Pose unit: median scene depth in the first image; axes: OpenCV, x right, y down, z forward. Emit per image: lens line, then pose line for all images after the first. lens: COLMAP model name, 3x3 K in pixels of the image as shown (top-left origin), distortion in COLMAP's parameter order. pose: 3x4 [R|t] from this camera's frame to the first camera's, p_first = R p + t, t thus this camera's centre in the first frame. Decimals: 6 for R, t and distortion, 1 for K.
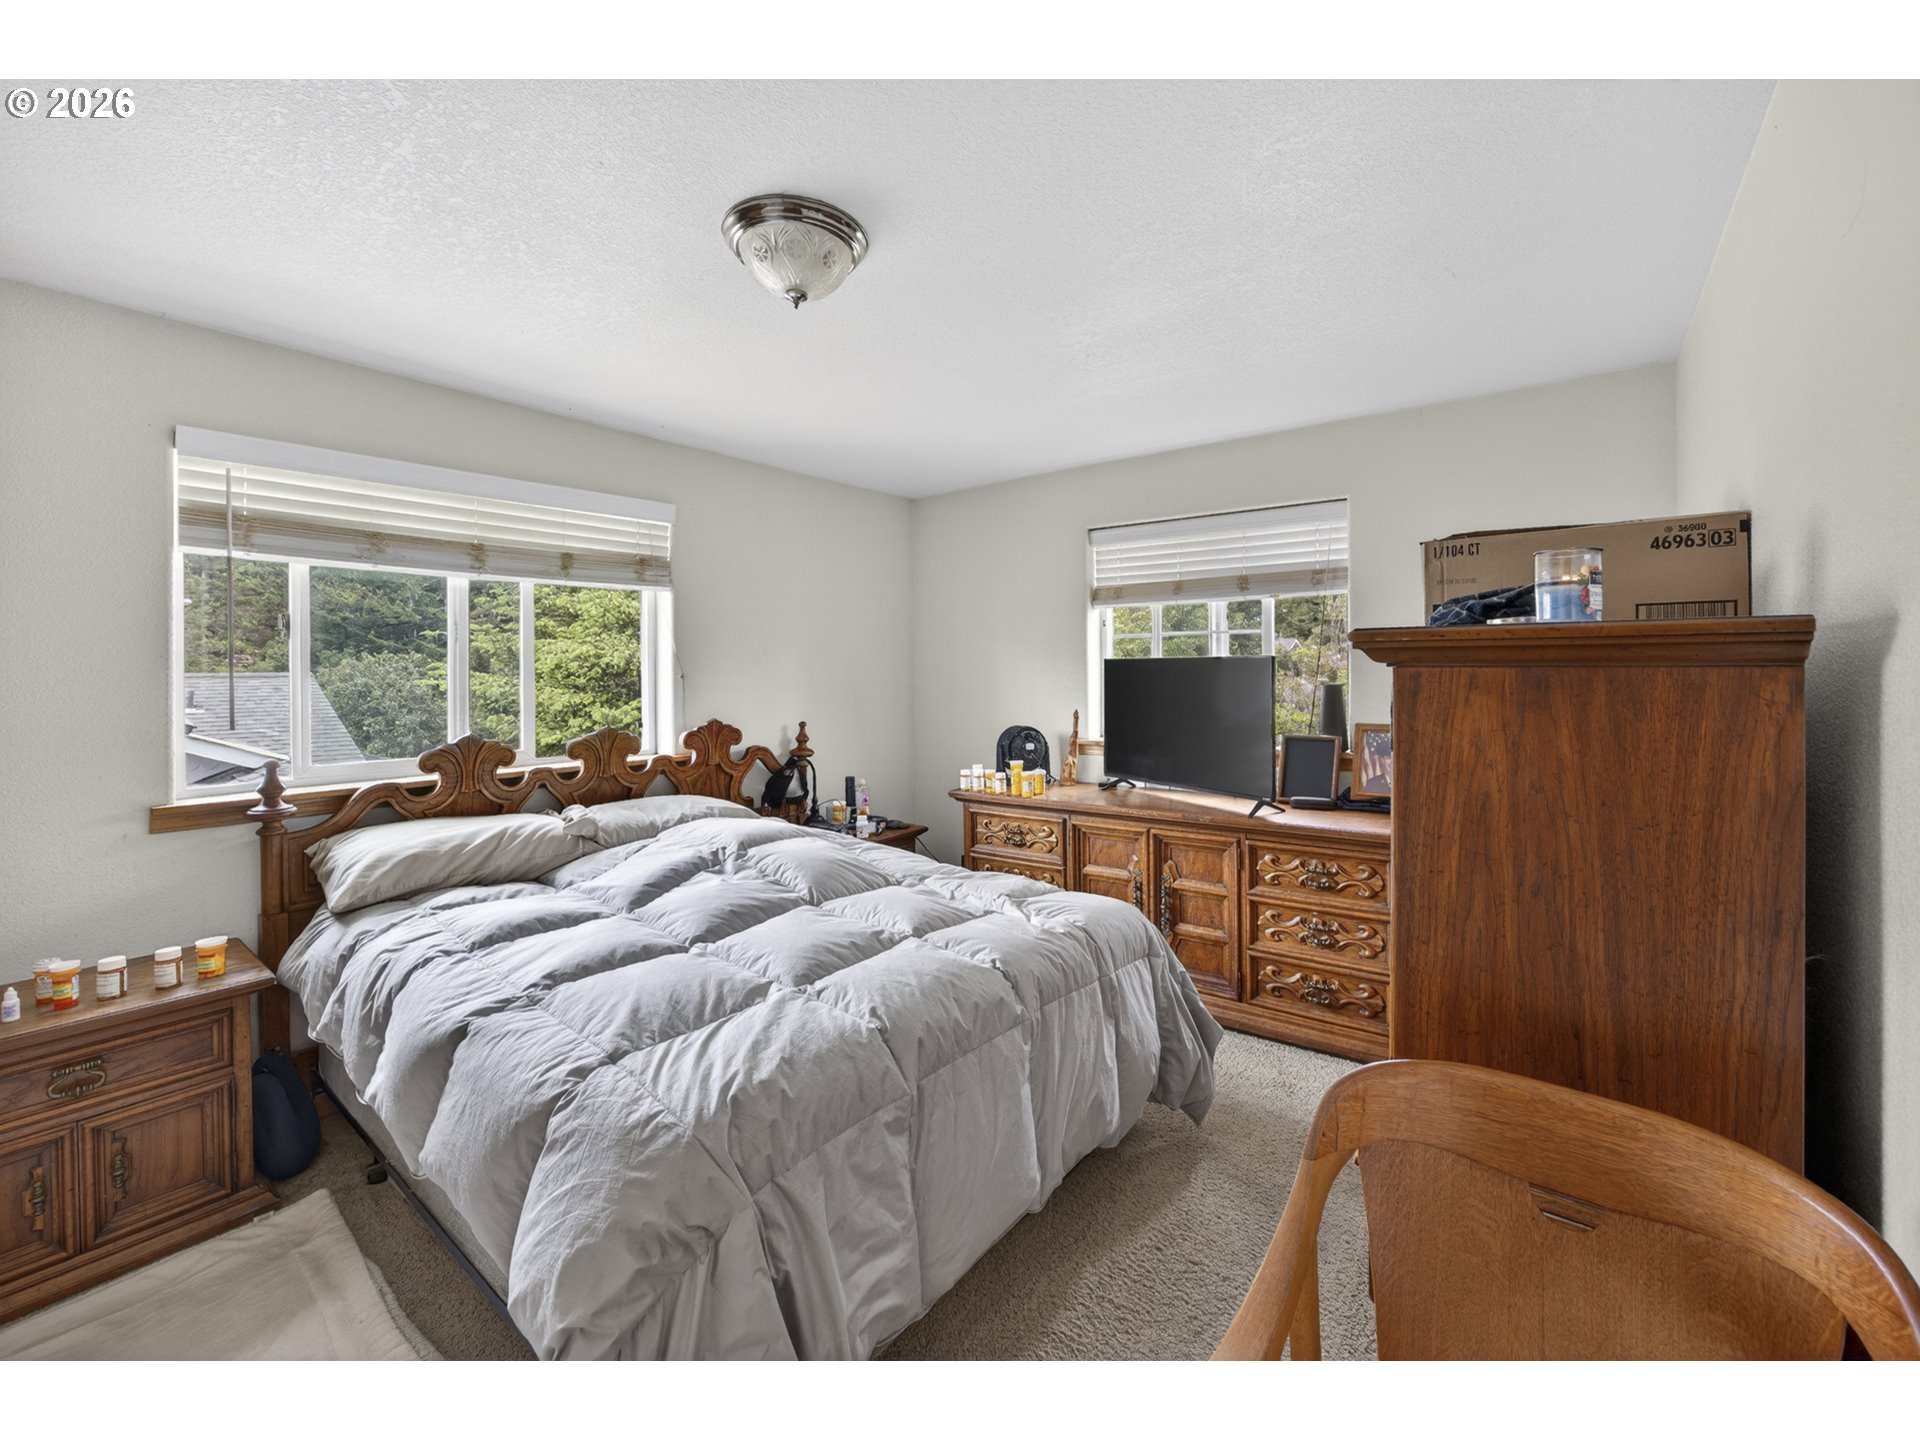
lens RADIAL K [[766.1, 0, 969.2], [0, 766.1, 692.6], [0, 0, 1]] dist [-0.000155, 0.000171]
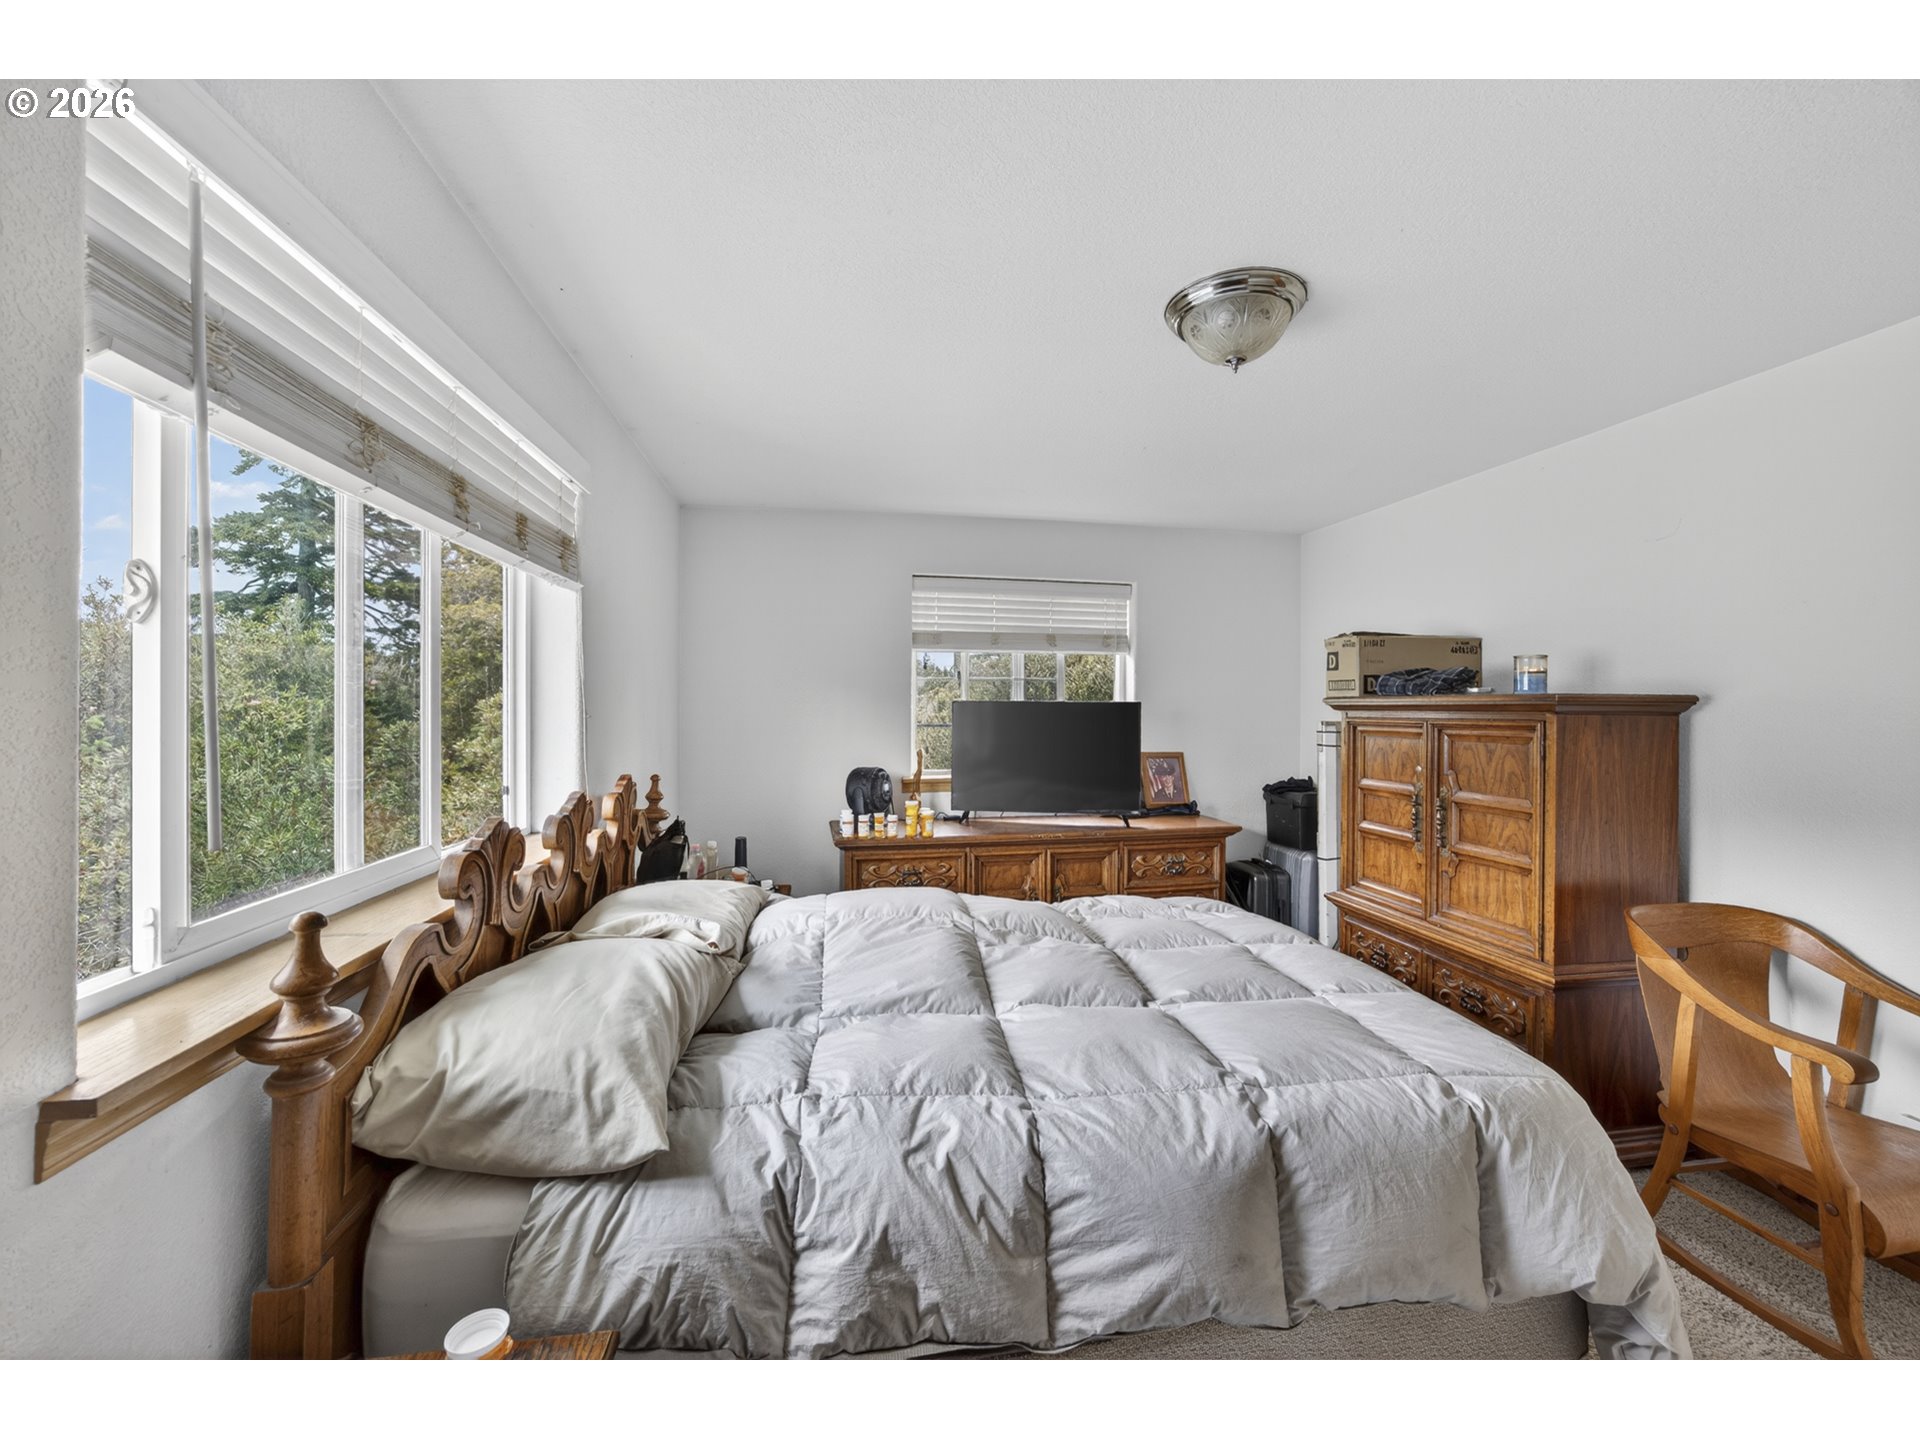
lens RADIAL K [[763.1, 0, 960.0], [0, 763.1, 720.0], [0, 0, 1]] dist [-0.000156, -0.000046]
pose [[0.689213, -0.001526, 0.724557, -0.653003], [0.012945, 0.999864, -0.010207, -0.005567], [-0.724443, 0.016414, 0.689139, 0.289112]]
